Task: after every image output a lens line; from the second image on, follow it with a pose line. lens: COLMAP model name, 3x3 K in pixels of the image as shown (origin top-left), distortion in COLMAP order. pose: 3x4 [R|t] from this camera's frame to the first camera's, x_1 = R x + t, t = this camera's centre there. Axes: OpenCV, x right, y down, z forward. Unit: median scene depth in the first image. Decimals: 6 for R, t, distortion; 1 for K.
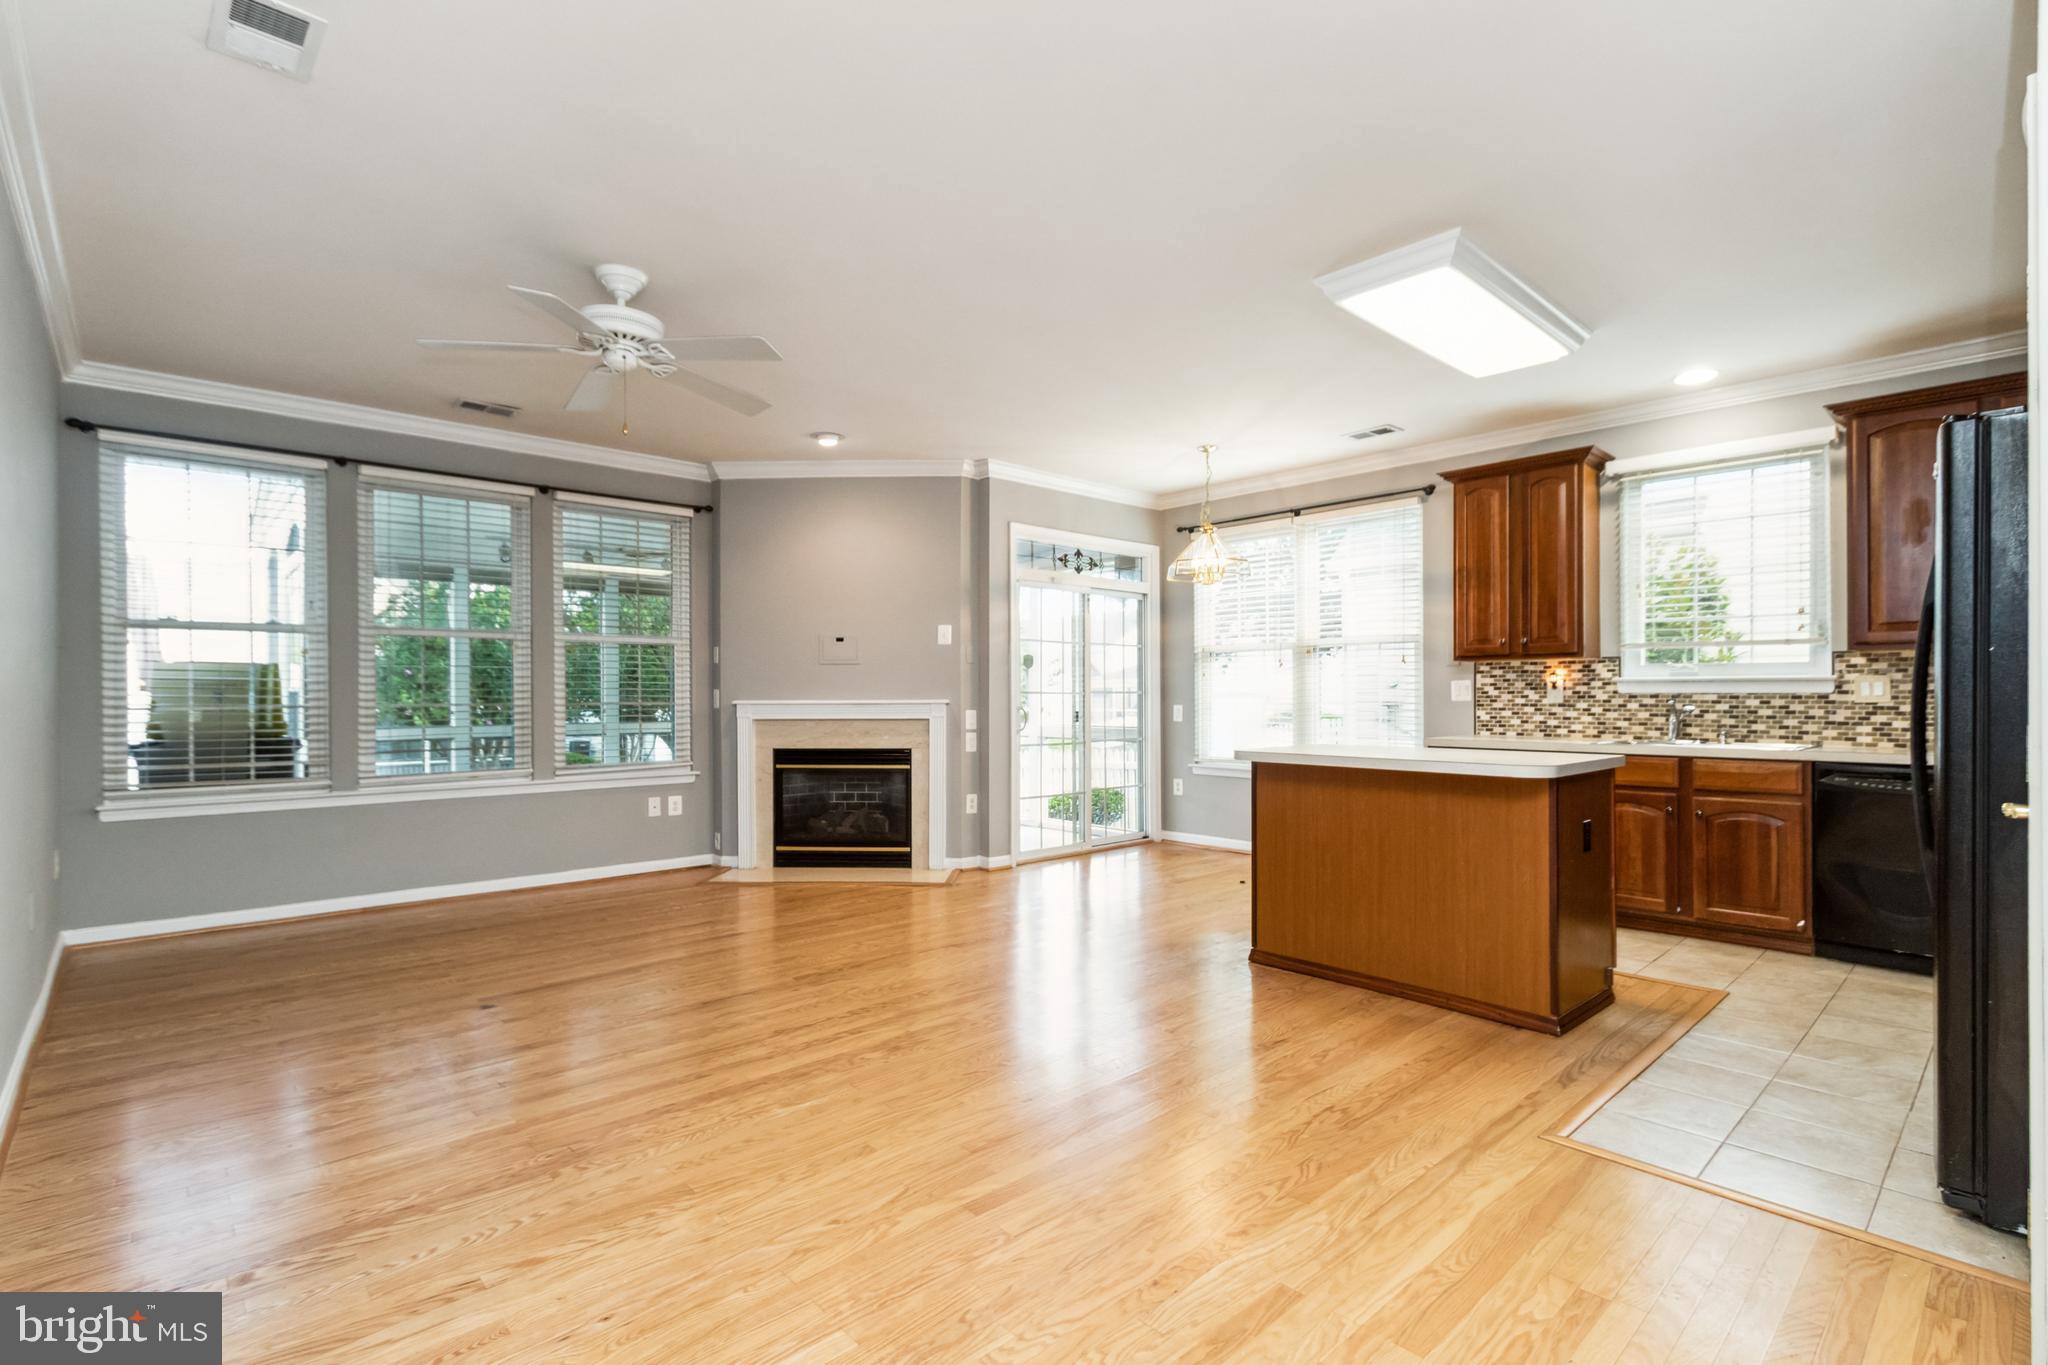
lens RADIAL K [[943.3, 0, 1024.3], [0, 943.3, 695.3], [0, 0, 1]] dist [0.000553, 0.000965]
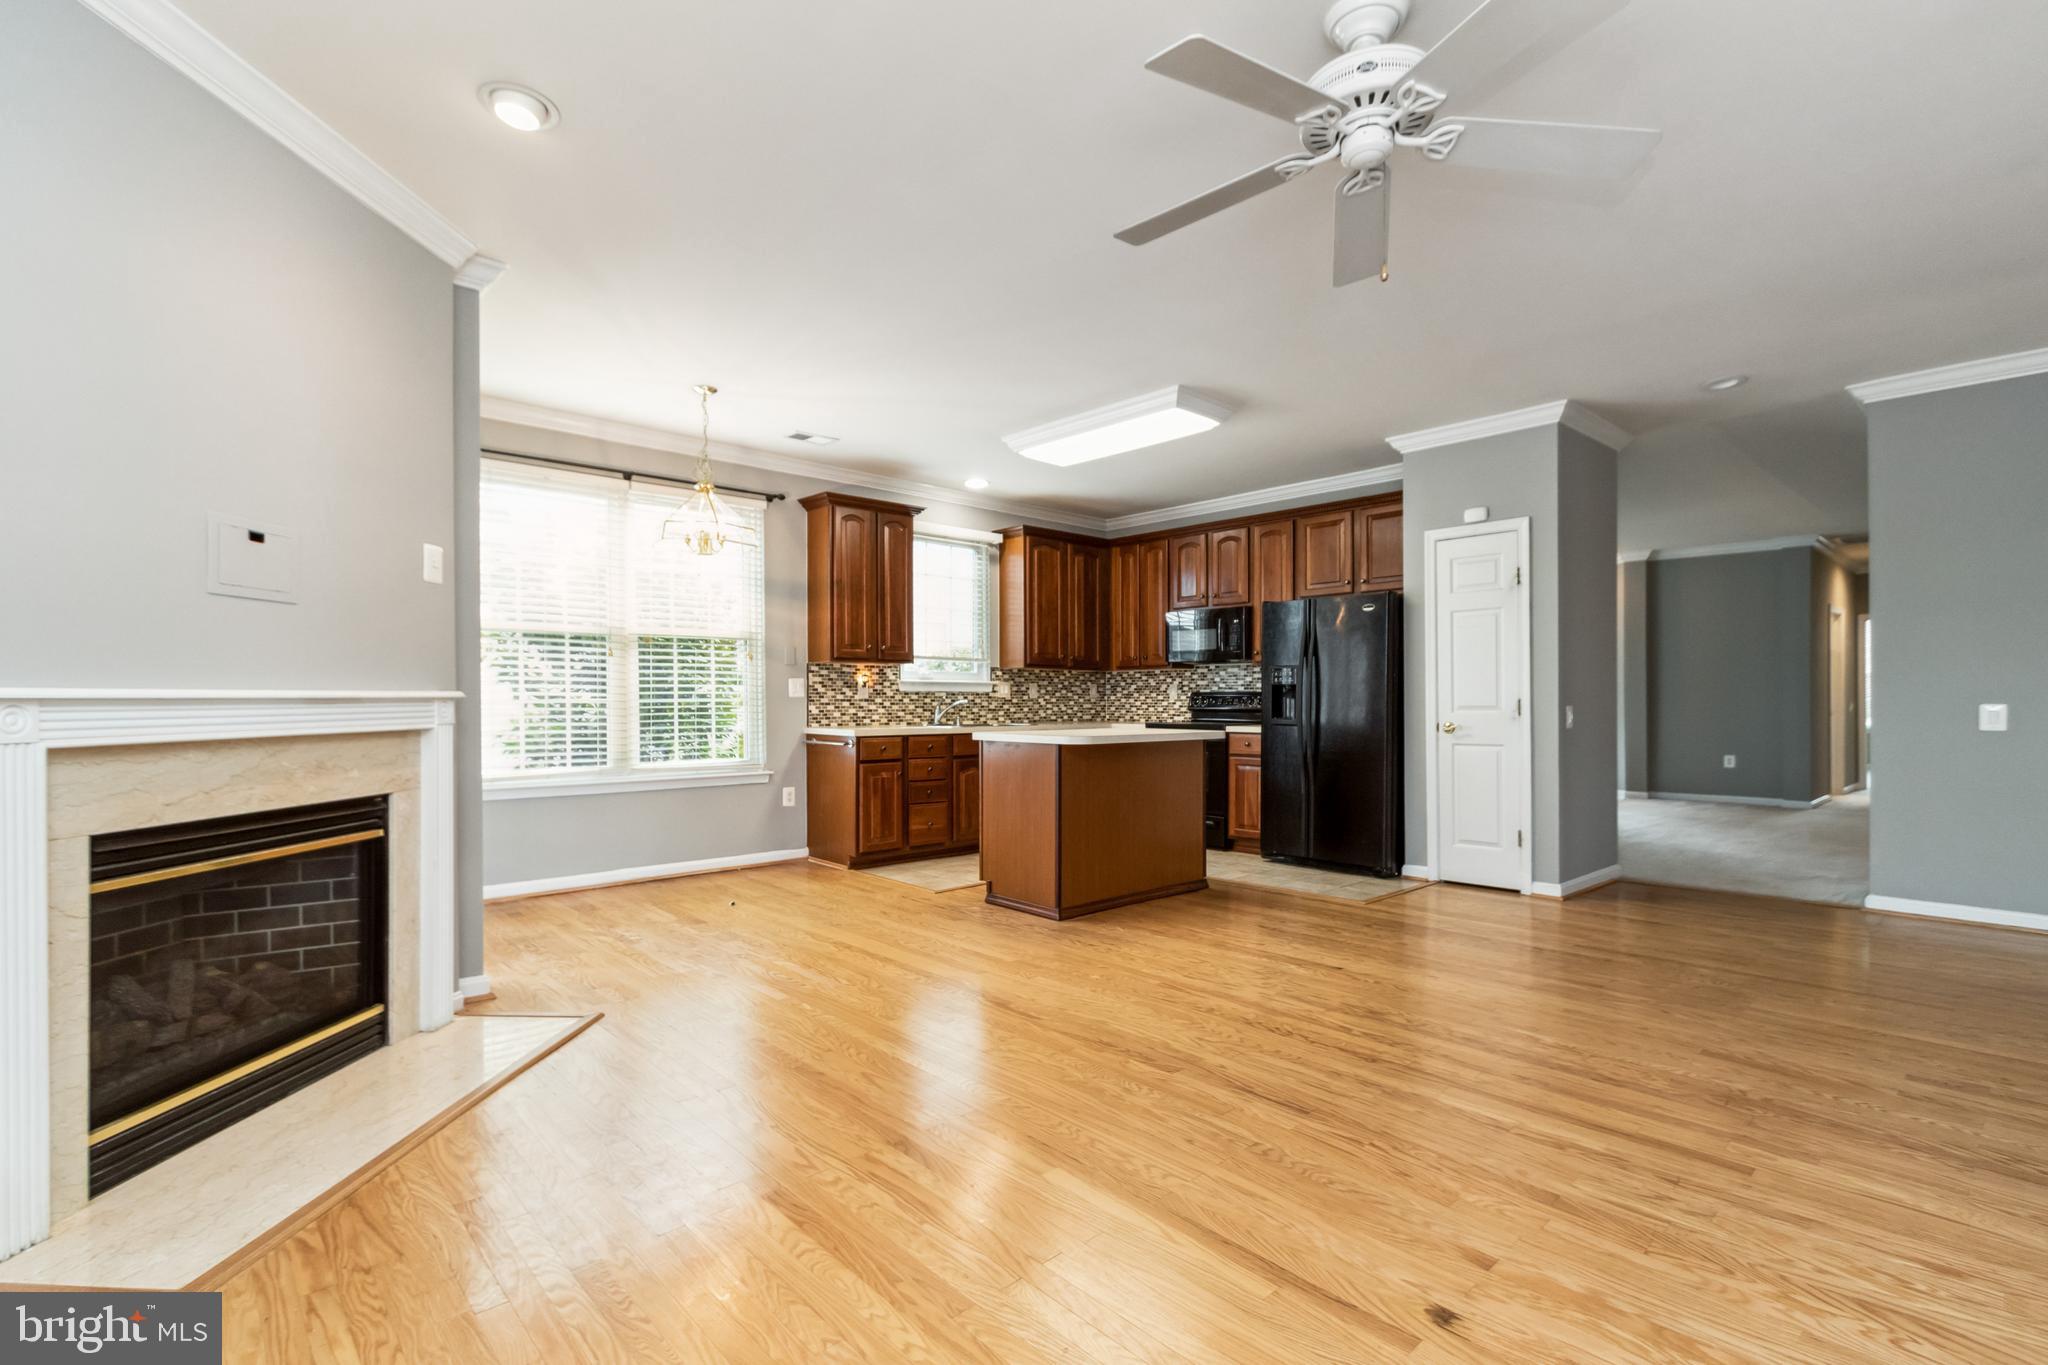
lens RADIAL K [[943.3, 0, 1010.3], [0, 943.3, 691.8], [0, 0, 1]] dist [0.000553, 0.000965]
pose [[0.013826, 0.009111, 0.999863, -0.686472], [-0.001604, 0.999957, -0.009090, 0.010340], [-0.999903, -0.001478, 0.013840, 0.787367]]
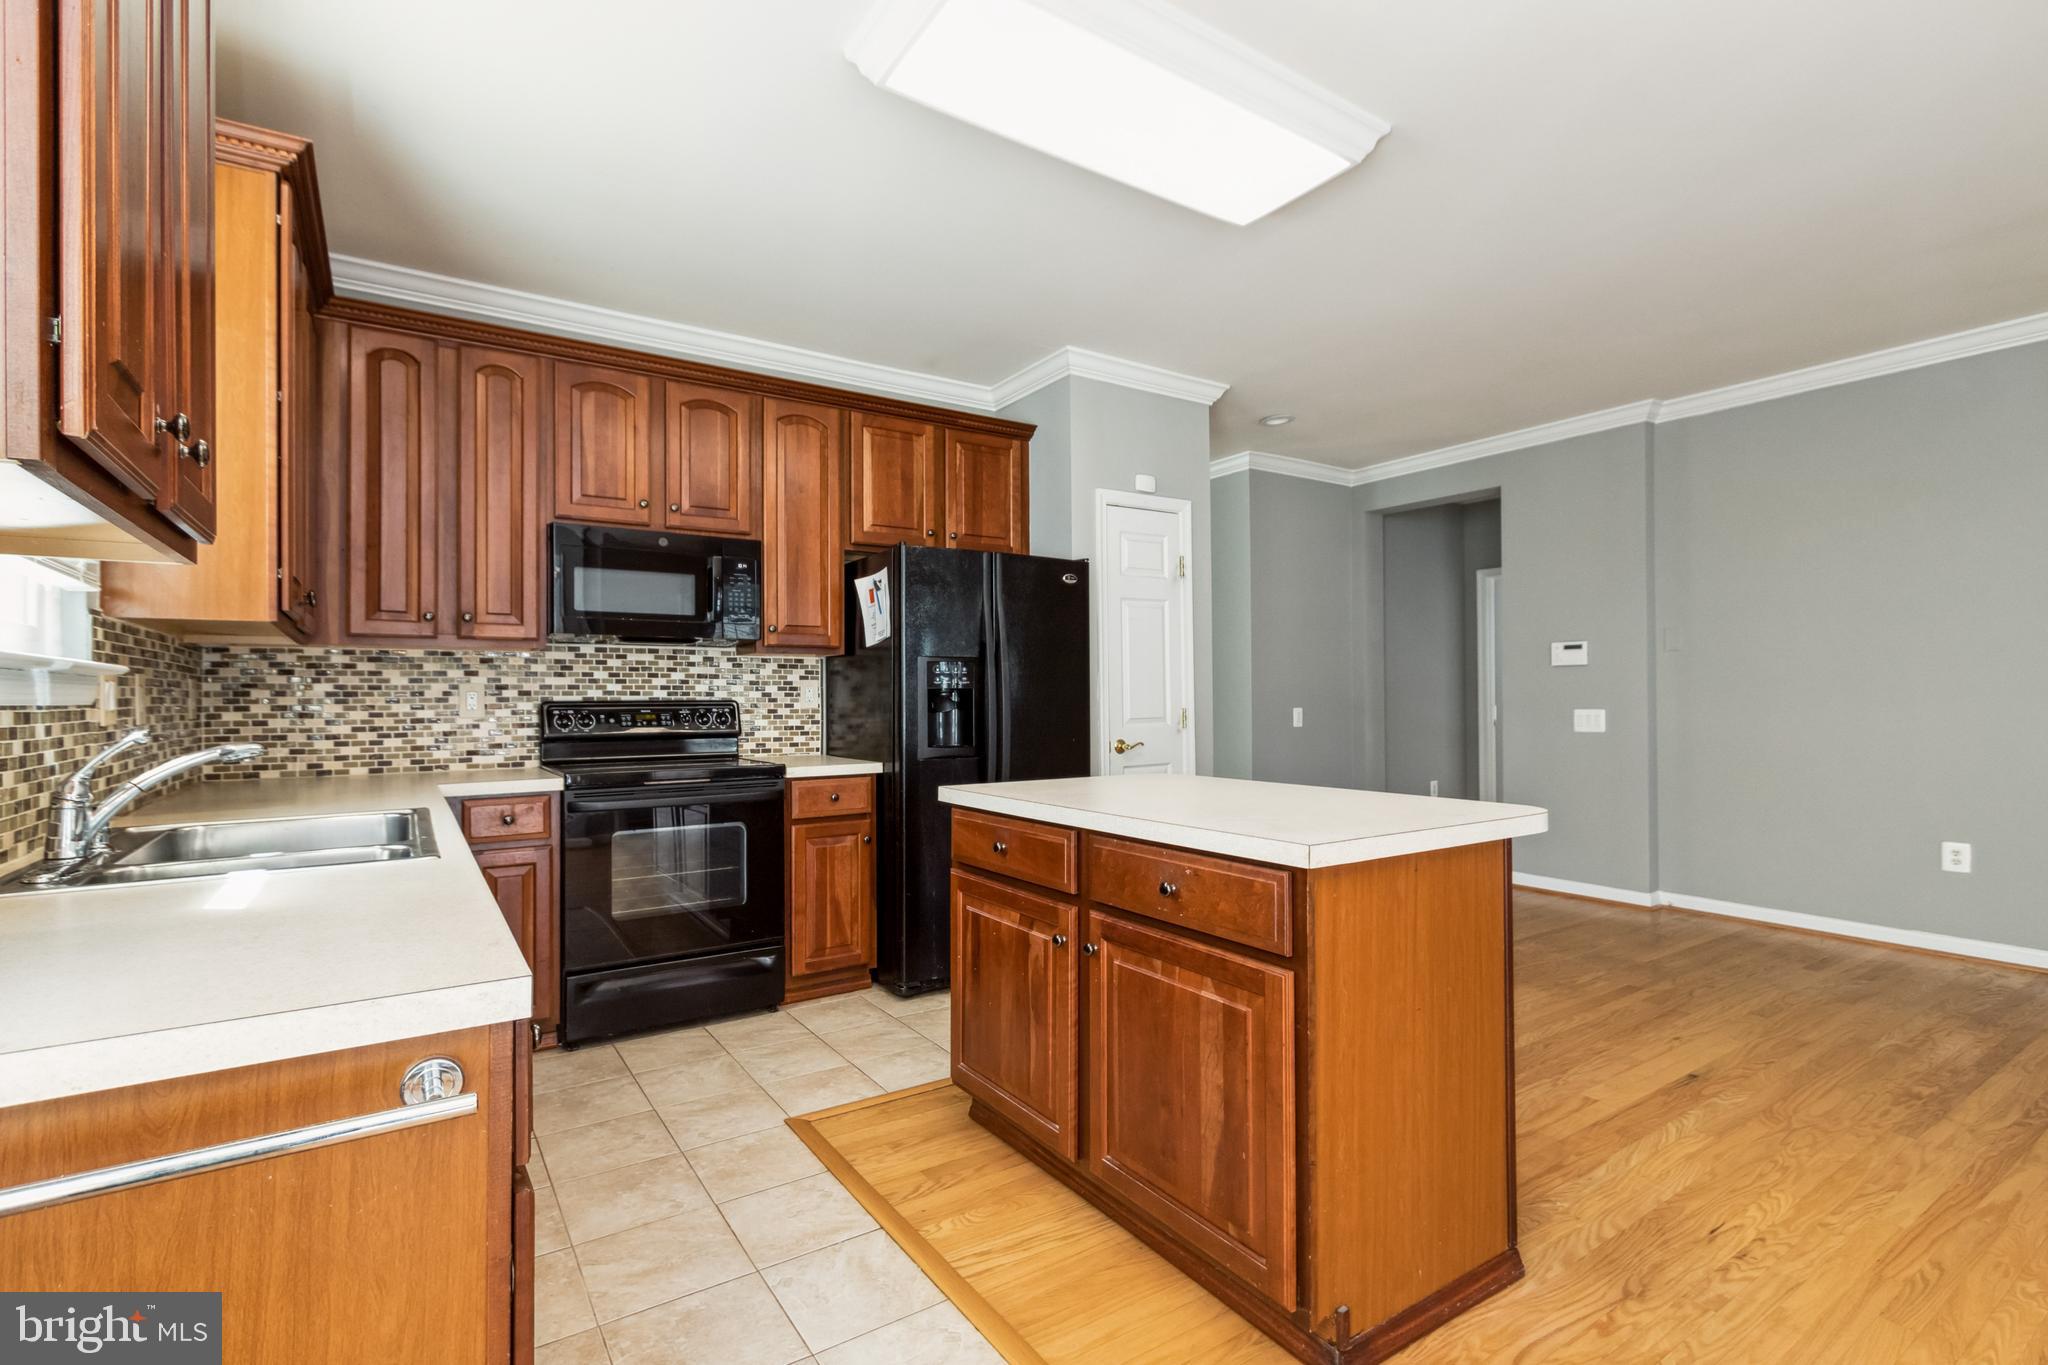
lens RADIAL K [[943.3, 0, 1014.1], [0, 943.3, 687.5], [0, 0, 1]] dist [0.000553, 0.000965]
pose [[-0.986090, 0.008619, 0.165988, 0.305732], [0.007056, 0.999925, -0.010007, -0.003095], [-0.166062, -0.008696, -0.986077, 1.132132]]
